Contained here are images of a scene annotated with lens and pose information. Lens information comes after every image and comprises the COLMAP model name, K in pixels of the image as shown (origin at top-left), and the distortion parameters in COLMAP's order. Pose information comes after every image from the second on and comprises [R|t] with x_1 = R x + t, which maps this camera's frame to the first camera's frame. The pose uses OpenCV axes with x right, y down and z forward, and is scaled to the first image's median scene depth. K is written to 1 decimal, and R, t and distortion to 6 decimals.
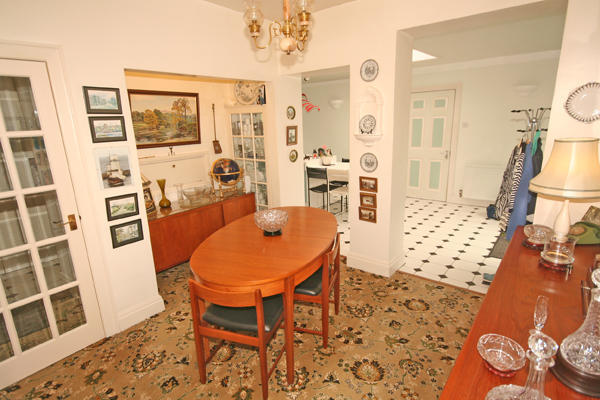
lens RADIAL K [[323.0, 0, 296.3], [0, 323.0, 197.1], [0, 0, 1]] dist [0.033372, -0.000403]
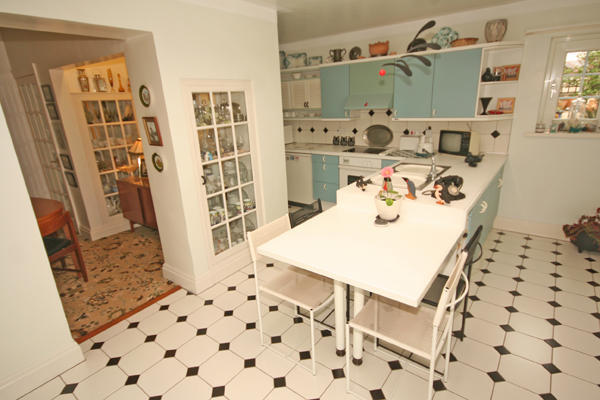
lens RADIAL K [[323.0, 0, 301.6], [0, 323.0, 196.9], [0, 0, 1]] dist [0.033372, -0.000403]
pose [[0.022304, 0.330549, -0.943525, 0.687001], [-0.195111, 0.927052, 0.320166, -0.352943], [0.980528, 0.176951, 0.085170, 1.321892]]
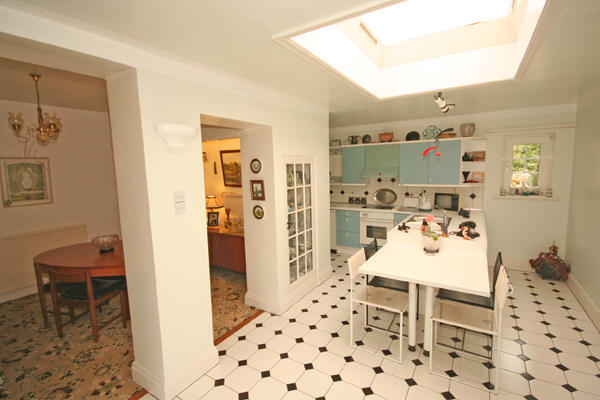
lens RADIAL K [[282.7, 0, 300.8], [0, 282.7, 199.1], [0, 0, 1]] dist [0.021624, -0.005543]
pose [[0.112999, 0.148624, -0.982416, 0.827975], [-0.216859, 0.968601, 0.121590, -0.303680], [0.969641, 0.199306, 0.141681, 1.058855]]
